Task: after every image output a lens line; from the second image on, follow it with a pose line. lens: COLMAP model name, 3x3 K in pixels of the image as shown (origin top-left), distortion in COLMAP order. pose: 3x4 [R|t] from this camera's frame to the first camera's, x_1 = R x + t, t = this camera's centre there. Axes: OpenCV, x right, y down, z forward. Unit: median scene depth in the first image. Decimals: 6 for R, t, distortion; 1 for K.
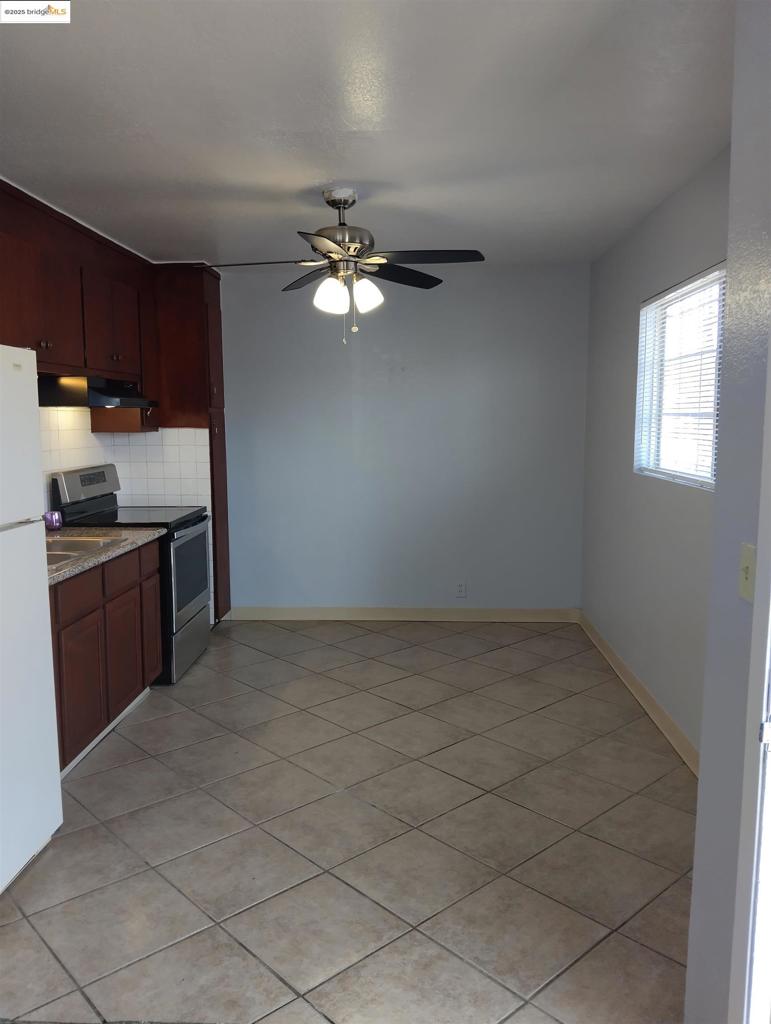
lens RADIAL K [[794.1, 0, 385.9], [0, 794.1, 515.2], [0, 0, 1]] dist [-0.017346, 0.001794]
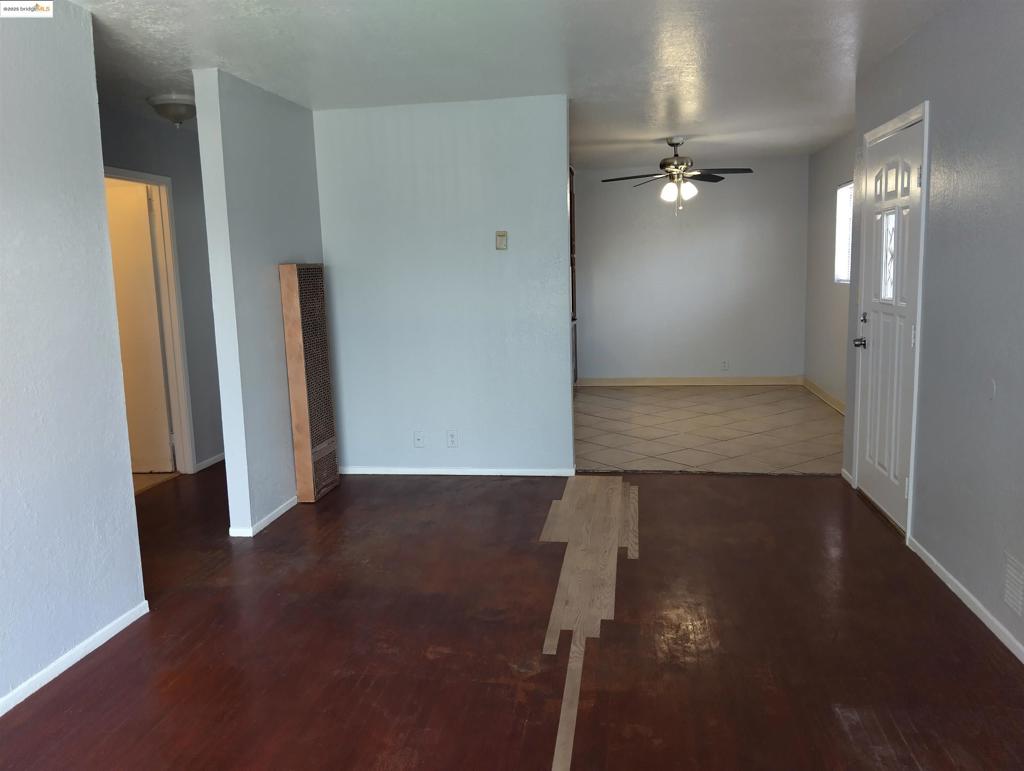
lens RADIAL K [[794.1, 0, 512.1], [0, 794.1, 381.6], [0, 0, 1]] dist [-0.017346, 0.001794]
pose [[0.993270, -0.004024, -0.115750, -0.227998], [0.008617, 0.999194, 0.039206, 0.105032], [0.115499, -0.039940, 0.992504, -0.973863]]
